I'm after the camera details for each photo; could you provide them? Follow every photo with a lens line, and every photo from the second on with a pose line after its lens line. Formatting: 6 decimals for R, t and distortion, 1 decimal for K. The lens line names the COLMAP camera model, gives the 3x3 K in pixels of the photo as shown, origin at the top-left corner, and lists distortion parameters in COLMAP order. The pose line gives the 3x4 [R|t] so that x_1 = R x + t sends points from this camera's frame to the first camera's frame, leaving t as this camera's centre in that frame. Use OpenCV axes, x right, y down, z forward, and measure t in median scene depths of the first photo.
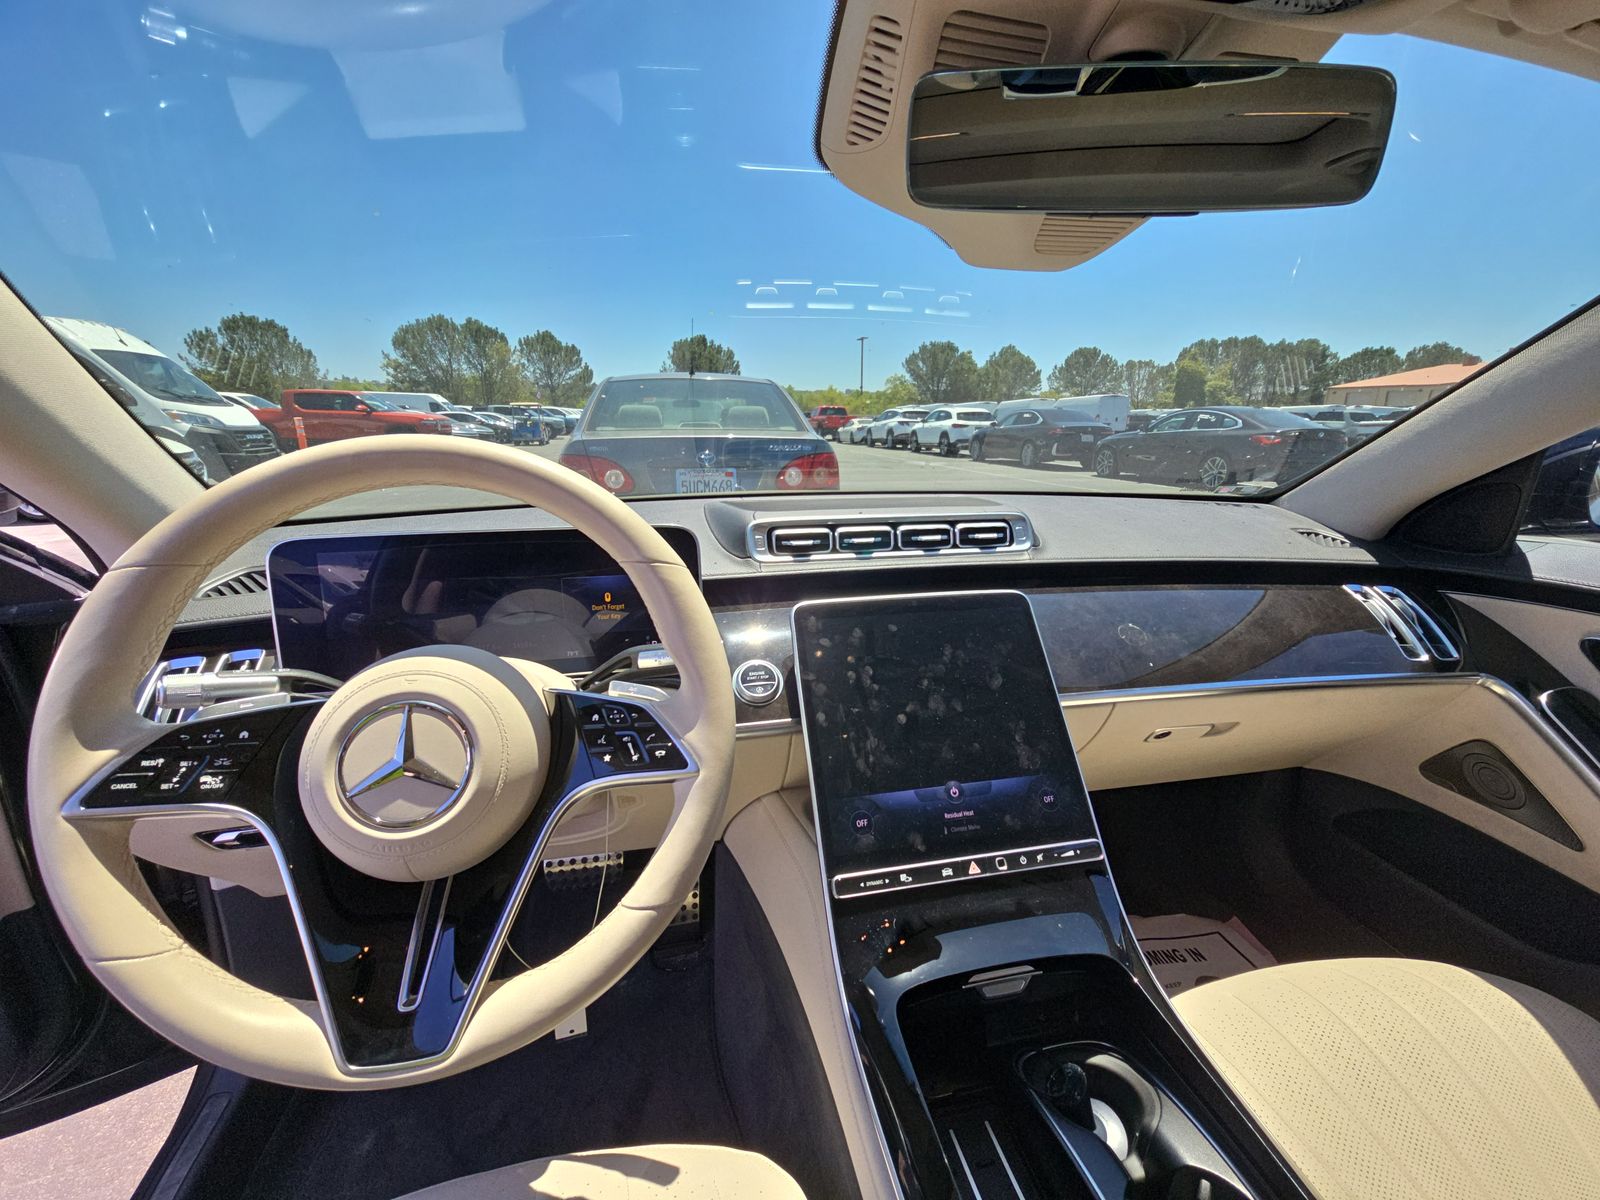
lens RADIAL K [[650.5, 0, 804.7], [0, 650.5, 605.4], [0, 0, 1]] dist [-0.001742, -0.000813]
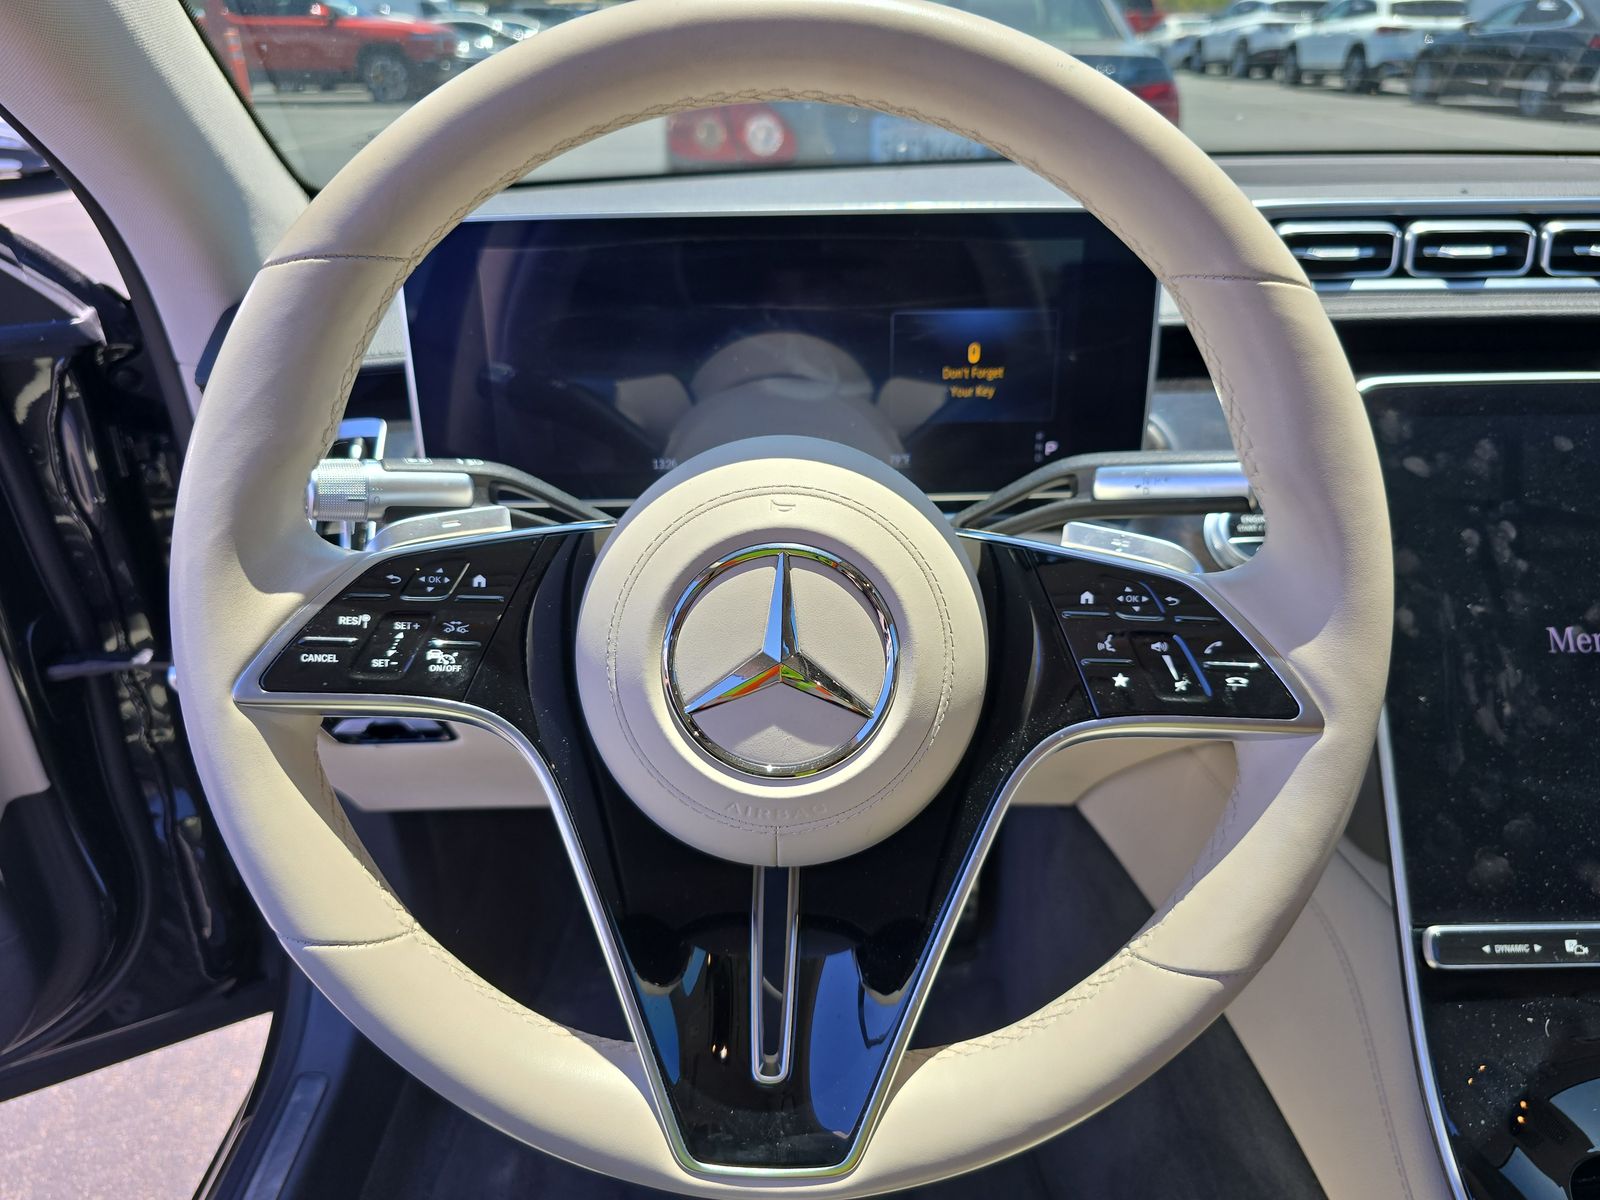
lens RADIAL K [[1112.4, 0, 800.0], [0, 1112.4, 600.0], [0, 0, 1]] dist [0.003005, -0.004369]
pose [[0.977886, 0.084002, -0.191525, -0.385072], [-0.044383, 0.978284, 0.202462, 0.009914], [0.204373, -0.189485, 0.960379, 0.131127]]
